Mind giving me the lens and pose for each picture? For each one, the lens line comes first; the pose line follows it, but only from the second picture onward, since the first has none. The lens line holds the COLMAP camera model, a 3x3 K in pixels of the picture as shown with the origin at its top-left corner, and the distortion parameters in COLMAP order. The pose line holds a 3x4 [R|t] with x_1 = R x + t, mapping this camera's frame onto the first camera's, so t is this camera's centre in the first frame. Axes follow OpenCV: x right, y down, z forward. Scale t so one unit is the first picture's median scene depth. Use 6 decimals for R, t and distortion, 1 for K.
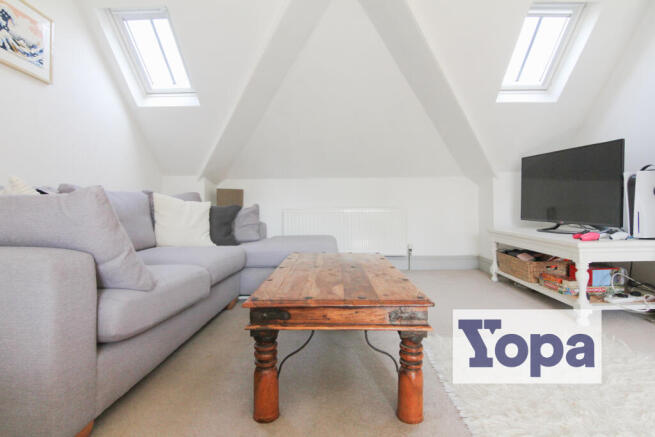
lens RADIAL K [[341.3, 0, 328.1], [0, 341.3, 215.5], [0, 0, 1]] dist [-0.017214, -0.007720]
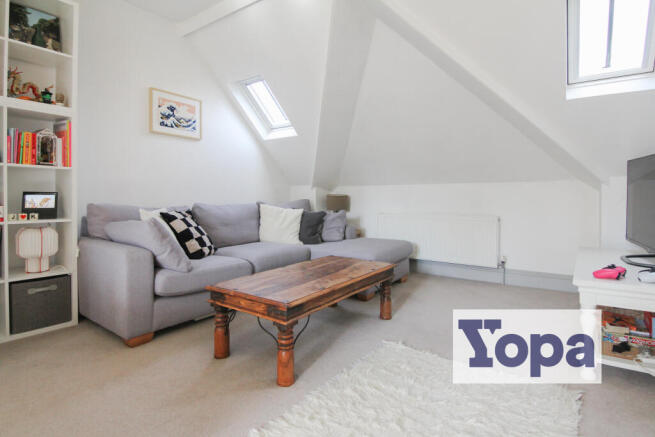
lens RADIAL K [[341.3, 0, 319.9], [0, 341.3, 205.6], [0, 0, 1]] dist [-0.017214, -0.007720]
pose [[0.822159, 0.017087, -0.569001, 0.513220], [-0.013532, 0.999854, 0.010472, -0.077349], [0.569097, -0.000910, 0.822270, -0.041533]]
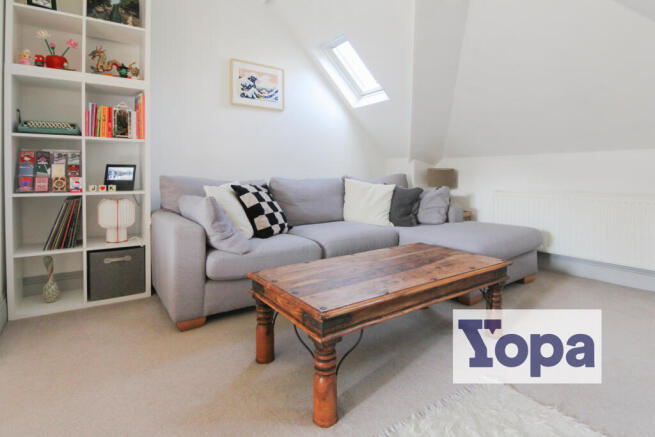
lens RADIAL K [[341.3, 0, 317.2], [0, 341.3, 178.3], [0, 0, 1]] dist [-0.017214, -0.007720]
pose [[0.584800, 0.010645, -0.811108, 0.466266], [-0.016212, 0.999868, 0.001433, -0.066330], [0.811015, 0.012312, 0.584895, 0.163668]]
